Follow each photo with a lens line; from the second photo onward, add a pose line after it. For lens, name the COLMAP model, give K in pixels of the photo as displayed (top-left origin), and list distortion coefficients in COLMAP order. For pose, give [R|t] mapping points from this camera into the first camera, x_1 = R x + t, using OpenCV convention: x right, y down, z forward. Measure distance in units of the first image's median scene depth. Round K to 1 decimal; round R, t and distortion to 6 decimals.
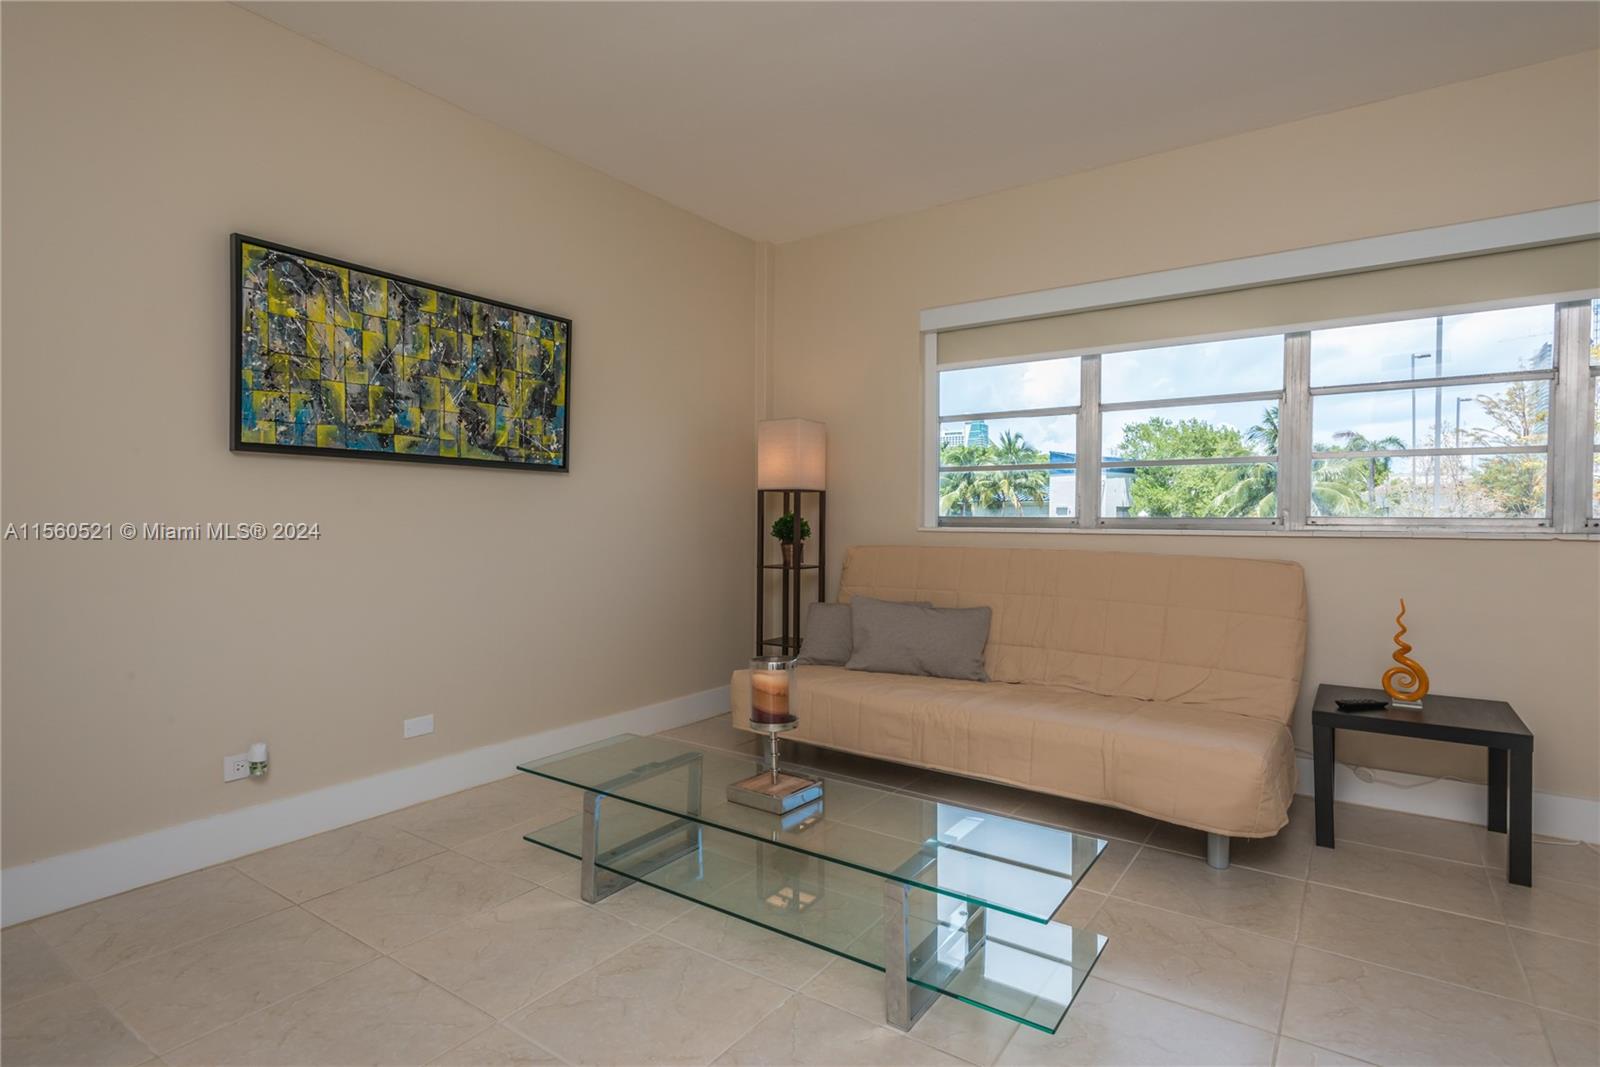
lens RADIAL K [[812.4, 0, 811.1], [0, 812.4, 523.3], [0, 0, 1]] dist [0.013494, -0.000009]
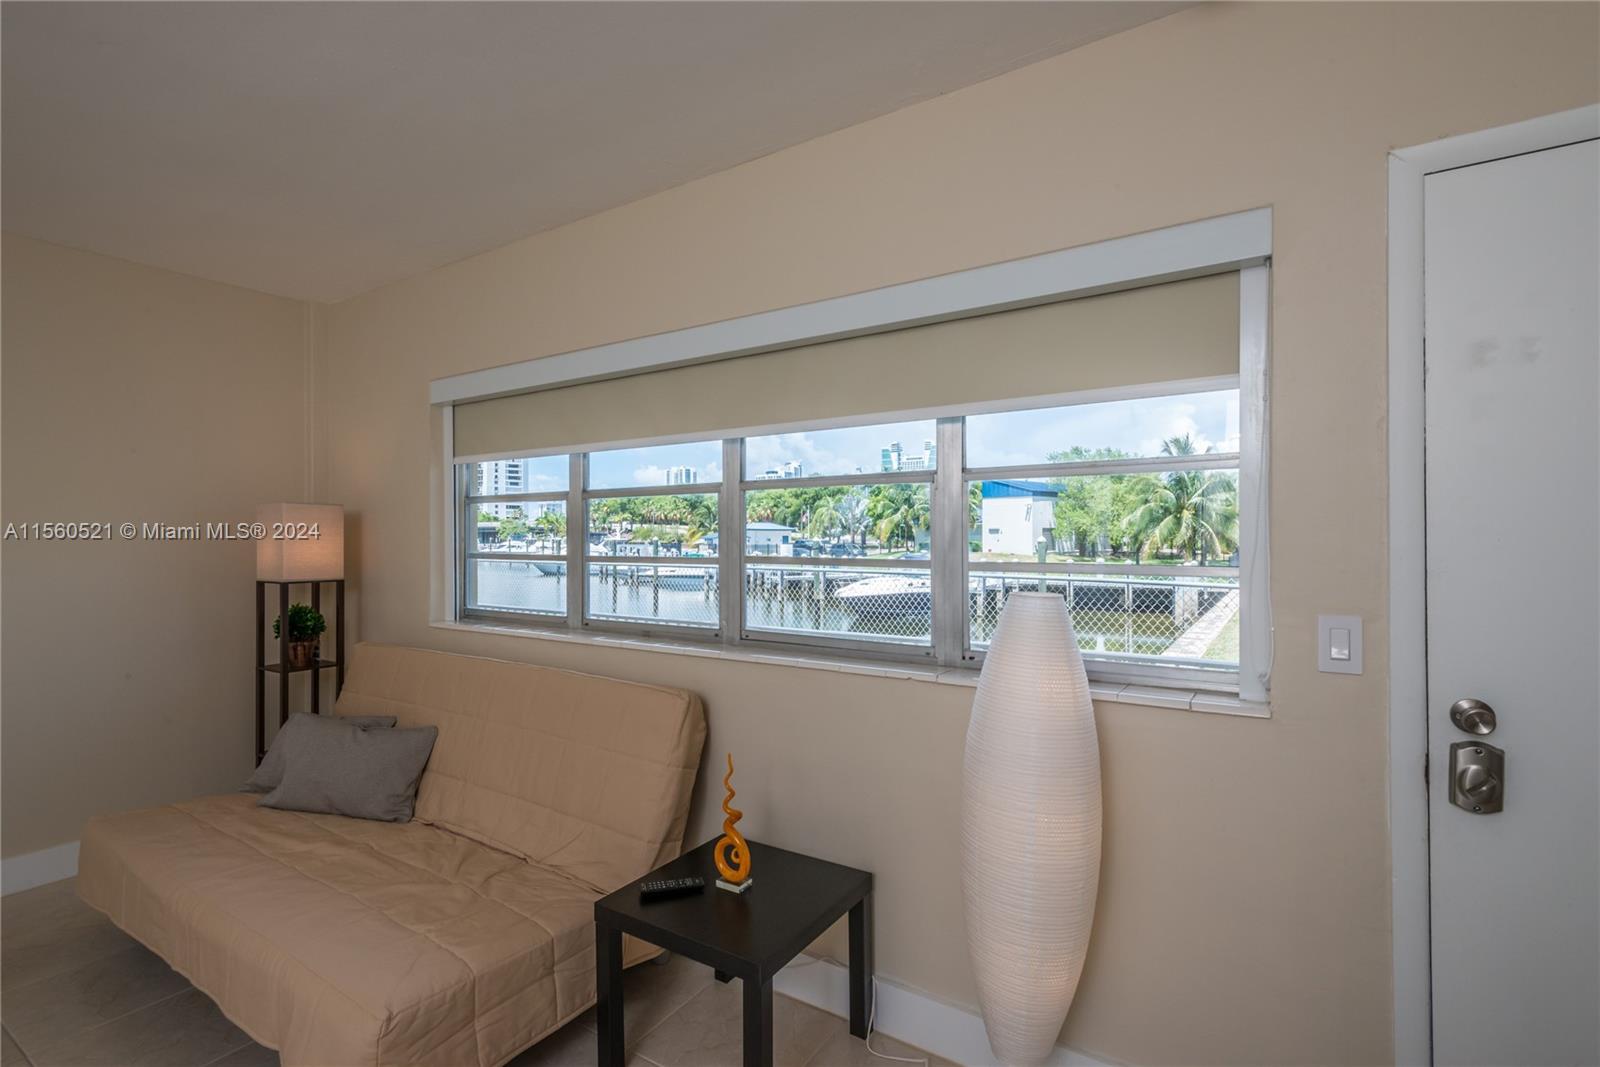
lens RADIAL K [[751.8, 0, 802.4], [0, 751.8, 530.4], [0, 0, 1]] dist [0.000892, 0.000234]
pose [[0.999499, -0.009500, 0.030201, 0.496979], [0.009999, 0.999816, -0.016399, -0.076310], [-0.030039, 0.016693, 0.999409, 0.156512]]
